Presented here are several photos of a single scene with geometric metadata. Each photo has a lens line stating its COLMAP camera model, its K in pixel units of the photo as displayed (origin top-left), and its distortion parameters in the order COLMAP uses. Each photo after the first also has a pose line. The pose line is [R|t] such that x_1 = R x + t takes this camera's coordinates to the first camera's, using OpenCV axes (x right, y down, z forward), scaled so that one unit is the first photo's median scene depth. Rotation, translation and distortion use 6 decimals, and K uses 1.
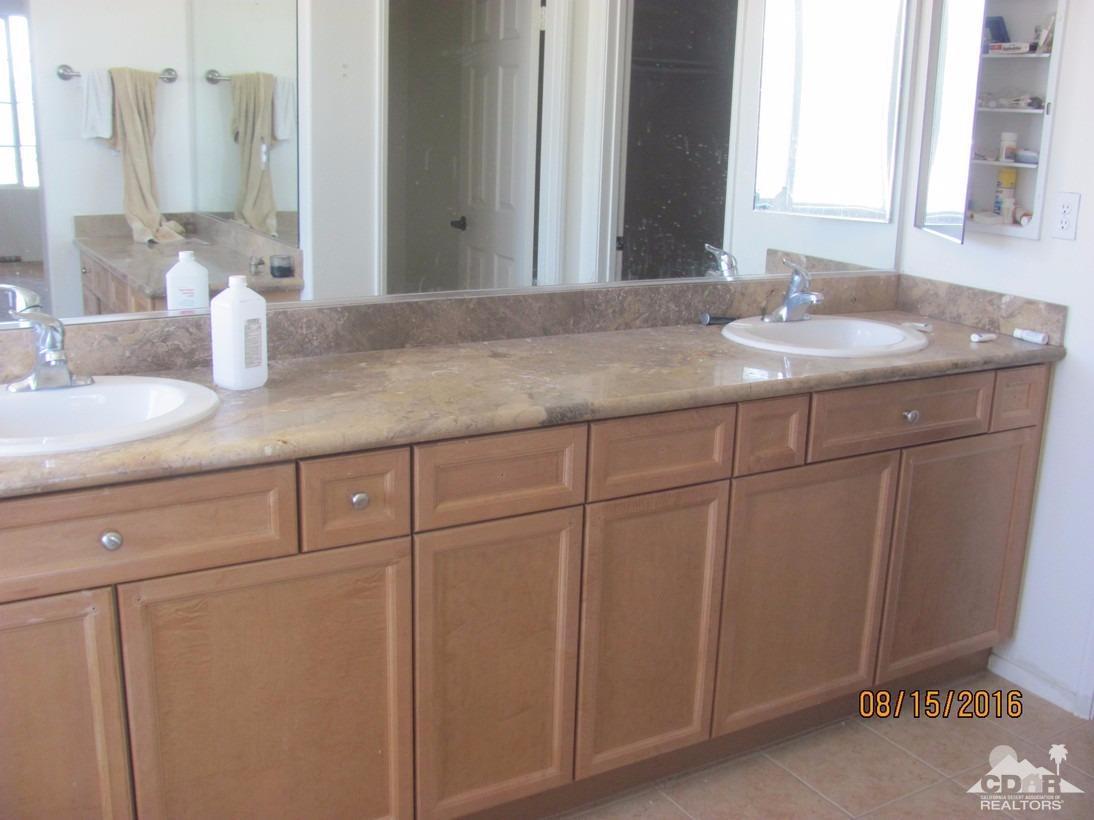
lens RADIAL K [[1151.4, 0, 548.2], [0, 1151.4, 406.5], [0, 0, 1]] dist [-0.230712, 0.265477]
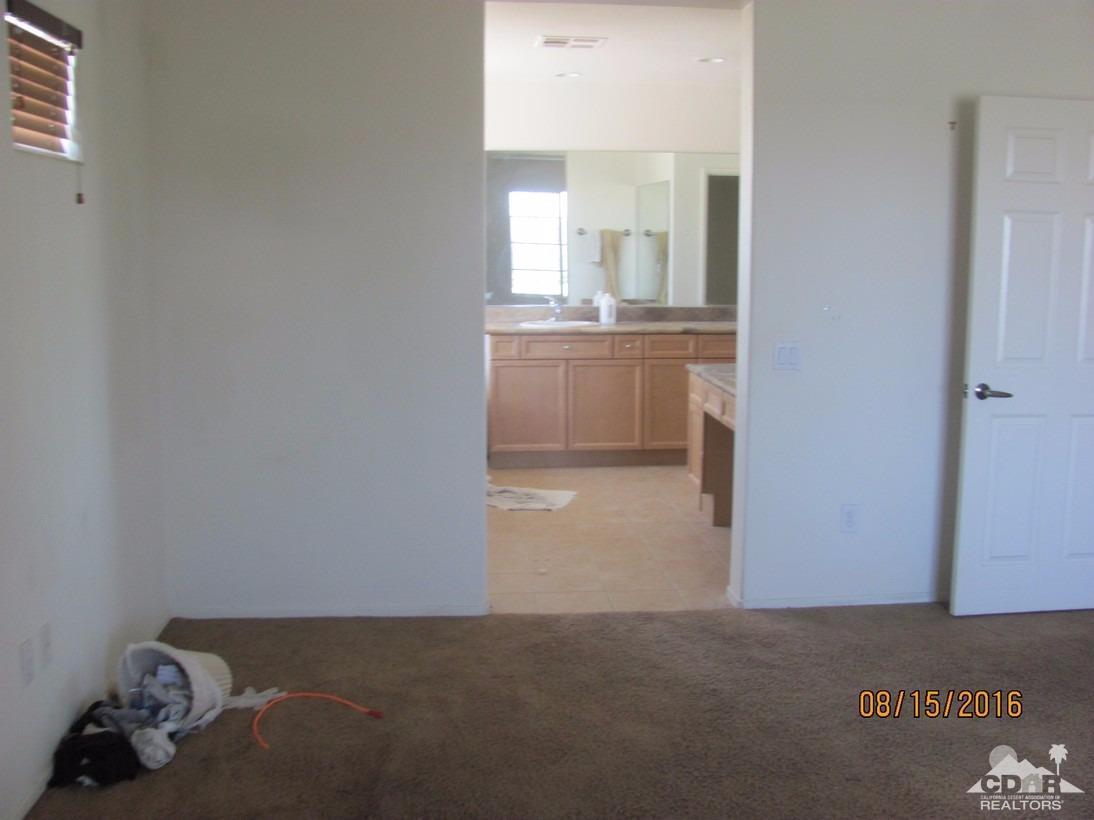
lens RADIAL K [[1151.4, 0, 548.2], [0, 1151.4, 406.5], [0, 0, 1]] dist [-0.230712, 0.265477]
pose [[0.899099, 0.034242, -0.436405, 0.970956], [-0.086406, 0.991204, -0.100243, 0.520807], [0.429133, 0.127836, 0.894149, -1.937852]]
